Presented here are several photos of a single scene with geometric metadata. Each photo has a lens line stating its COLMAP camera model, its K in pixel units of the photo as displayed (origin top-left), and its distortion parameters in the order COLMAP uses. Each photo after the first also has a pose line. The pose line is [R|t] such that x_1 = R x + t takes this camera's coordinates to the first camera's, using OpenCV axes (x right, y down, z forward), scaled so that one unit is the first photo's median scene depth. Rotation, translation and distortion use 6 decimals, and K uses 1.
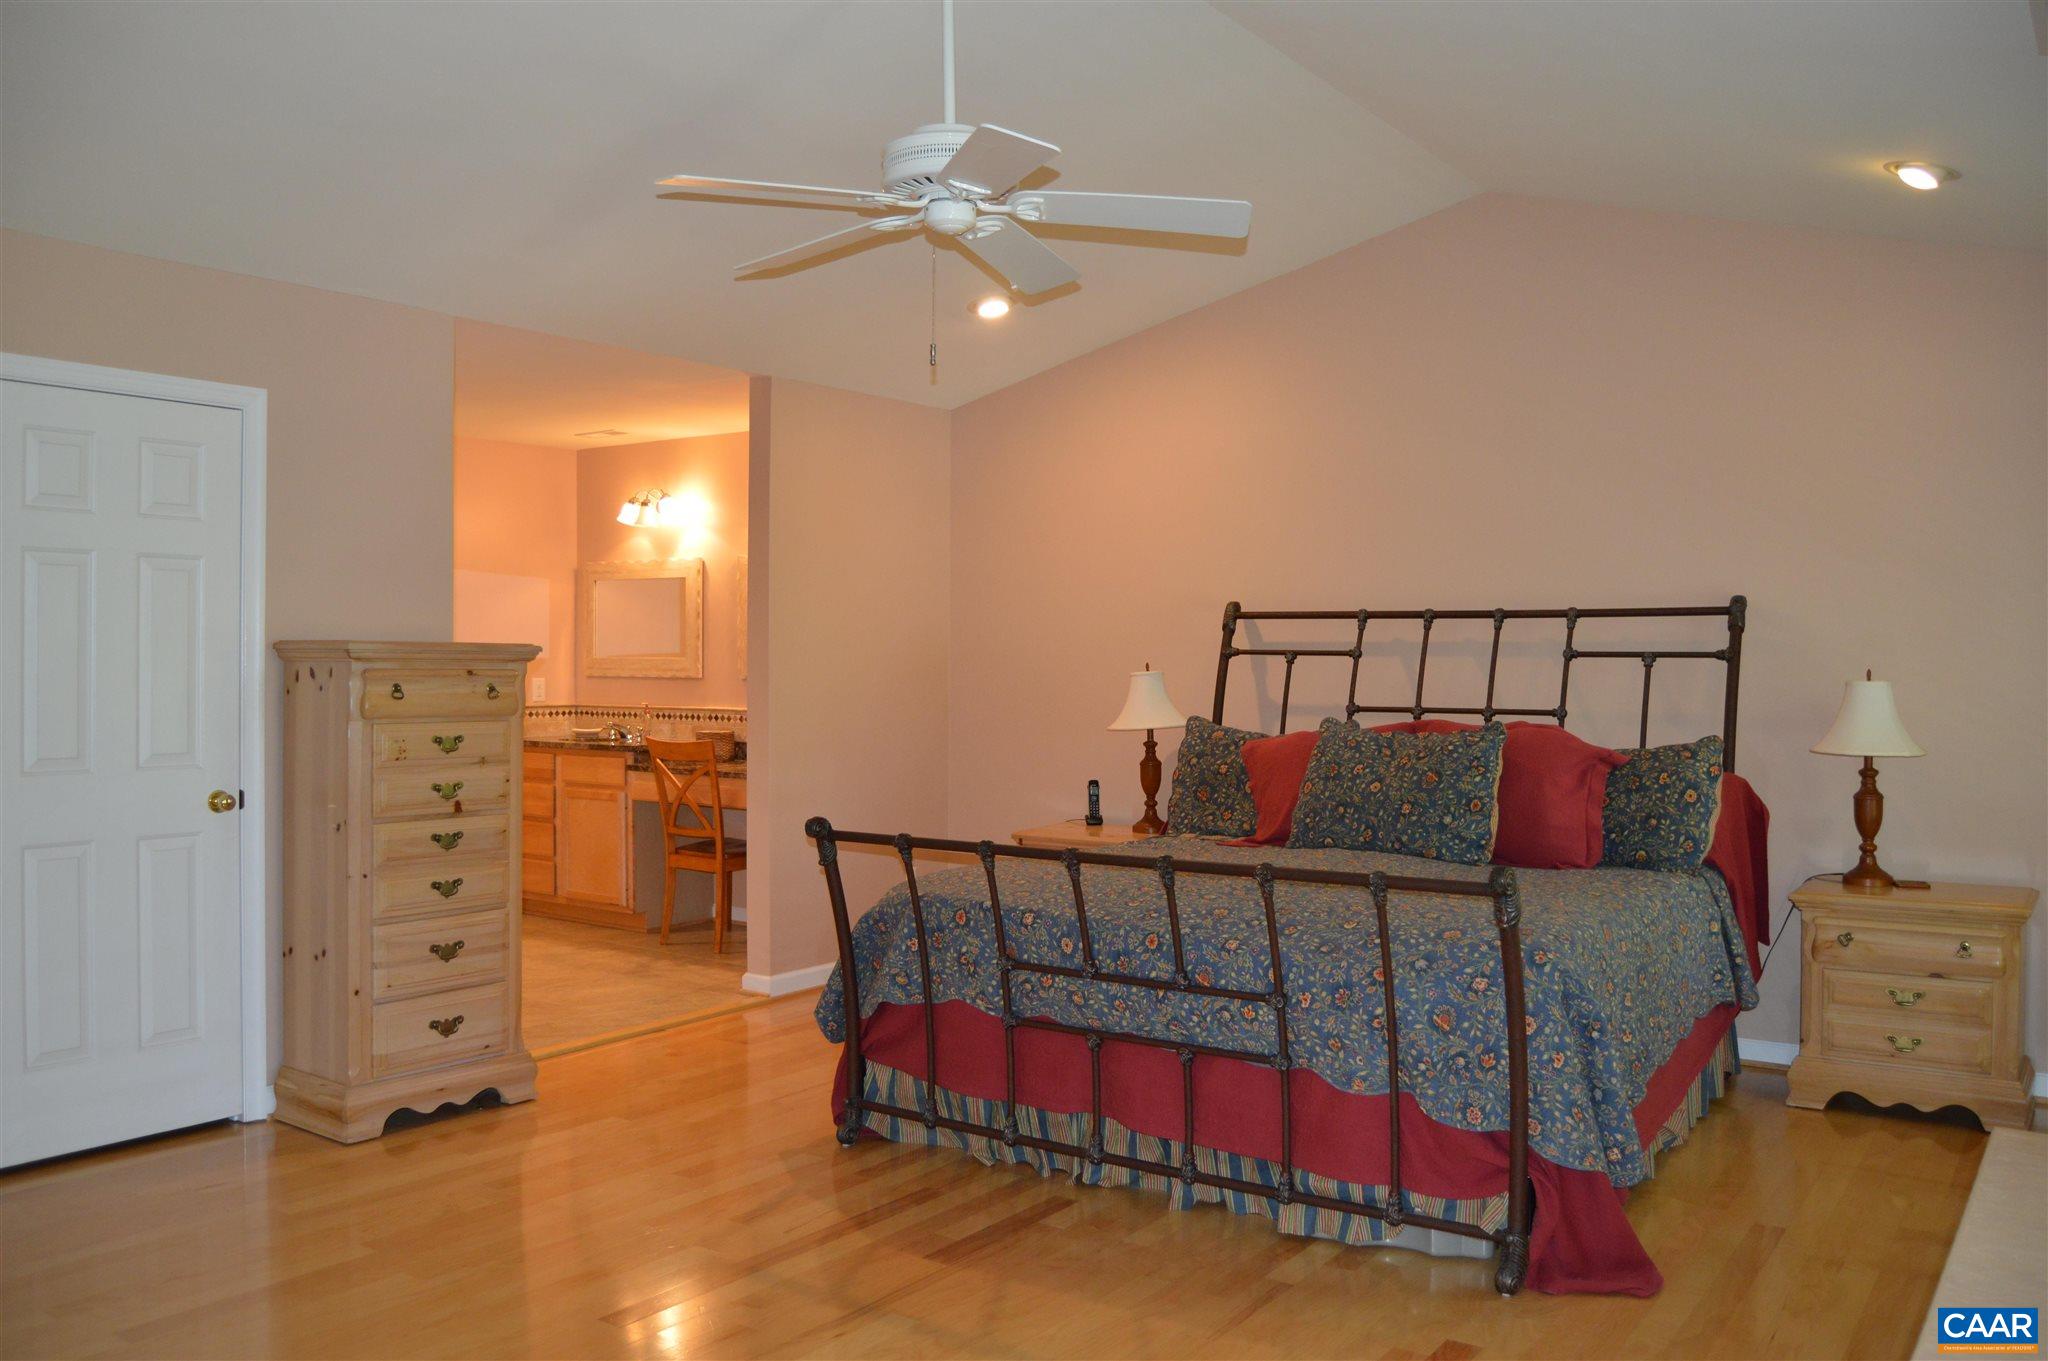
lens RADIAL K [[1633.6, 0, 1018.4], [0, 1633.6, 691.6], [0, 0, 1]] dist [-0.092996, 0.036128]
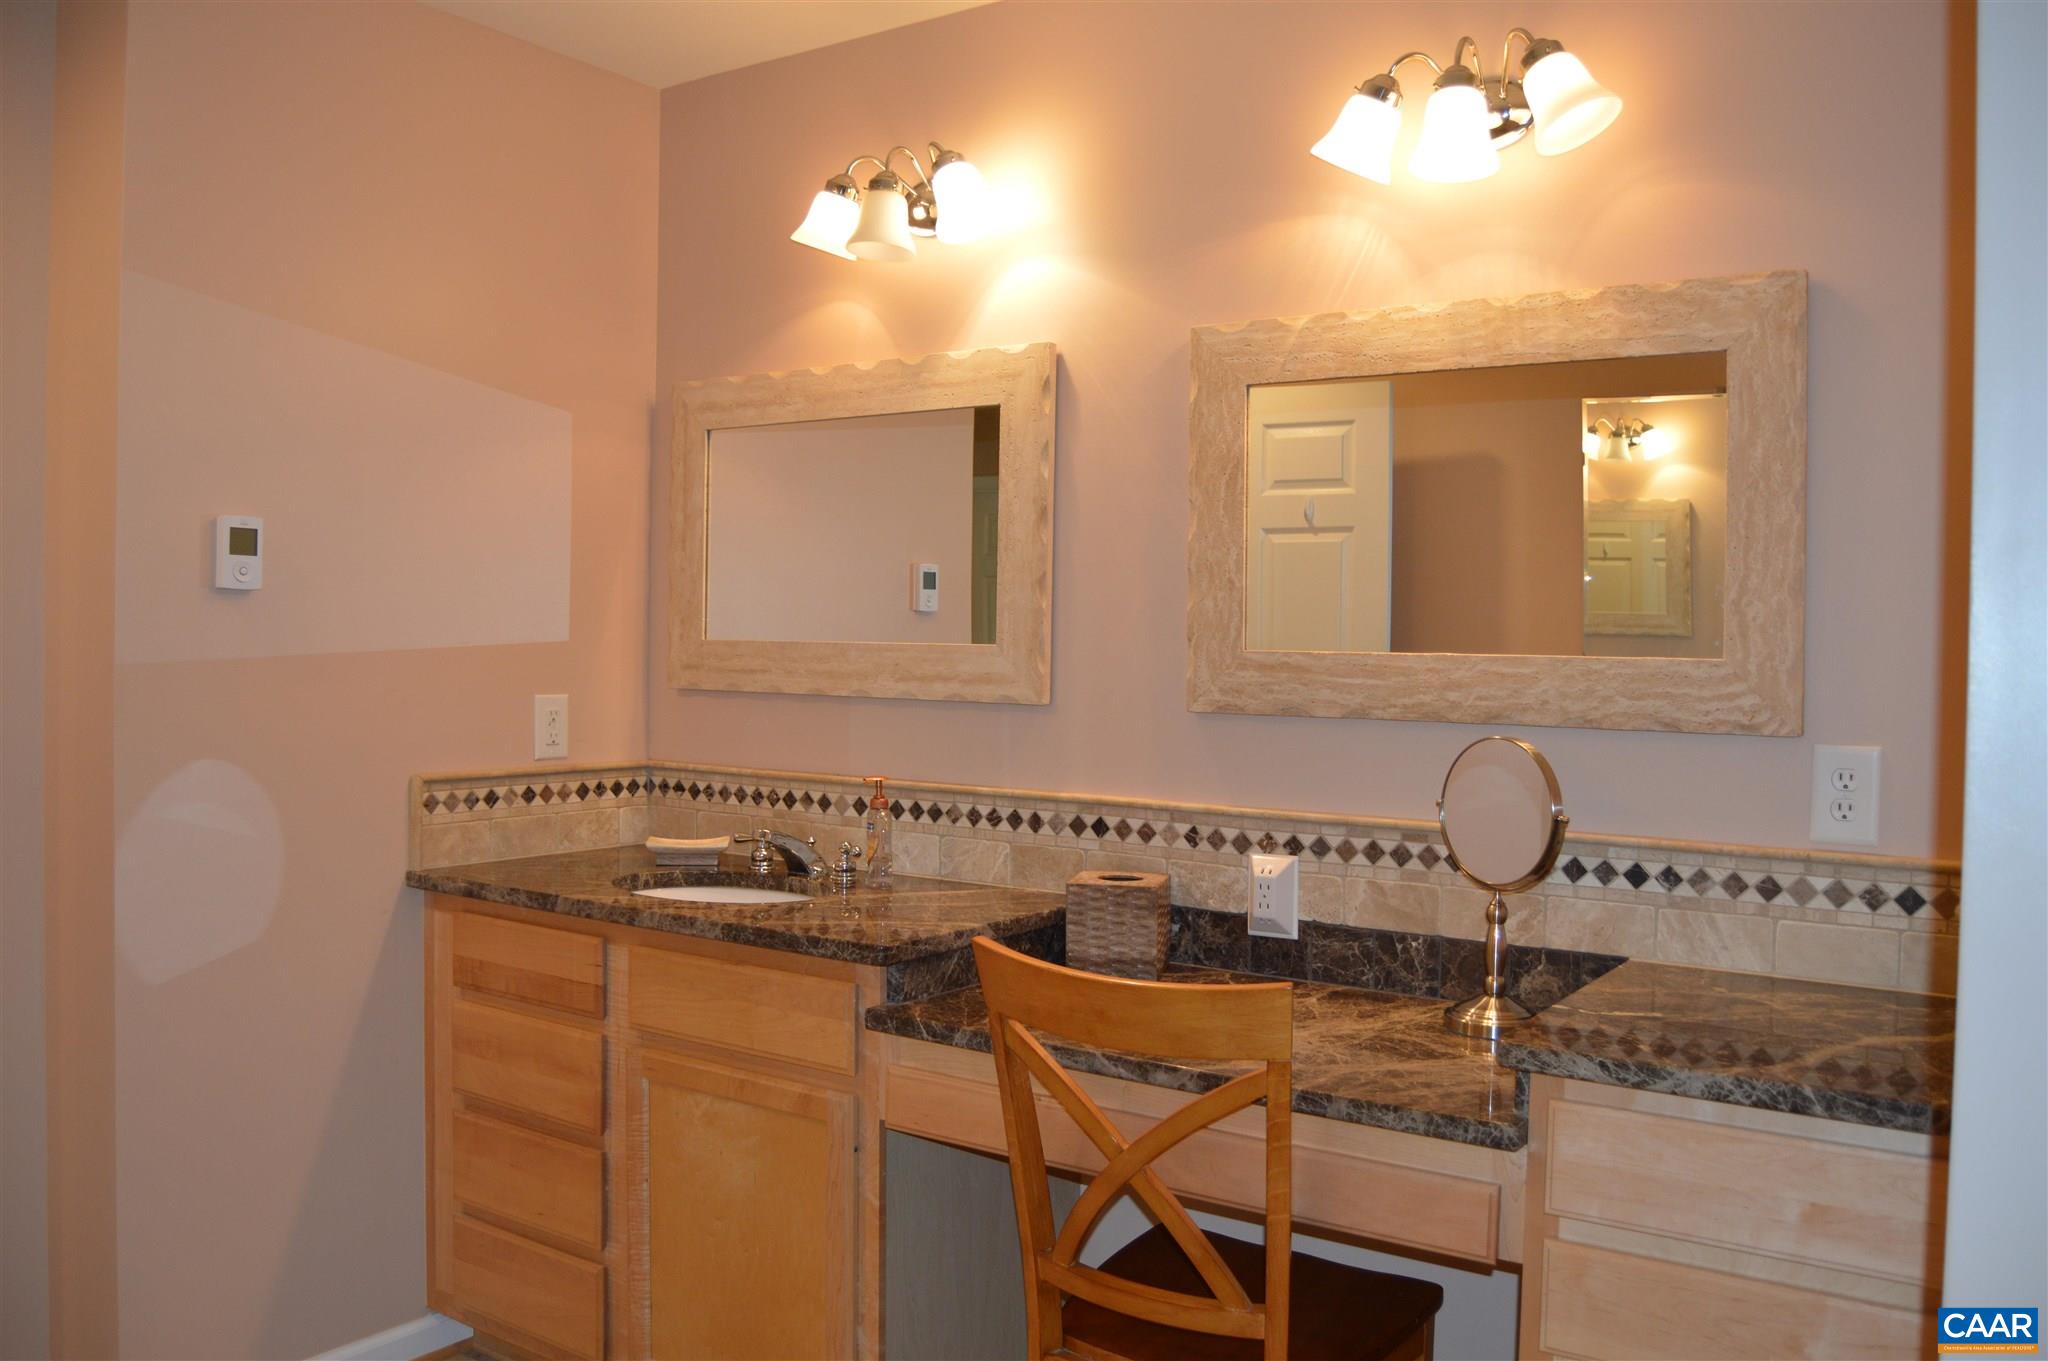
lens RADIAL K [[1633.6, 0, 1026.0], [0, 1633.6, 669.4], [0, 0, 1]] dist [-0.092996, 0.036128]
pose [[0.999823, 0.009603, 0.016161, -0.202820], [-0.009567, 0.999952, -0.002303, -0.014658], [-0.016183, 0.002148, 0.999867, 0.658617]]
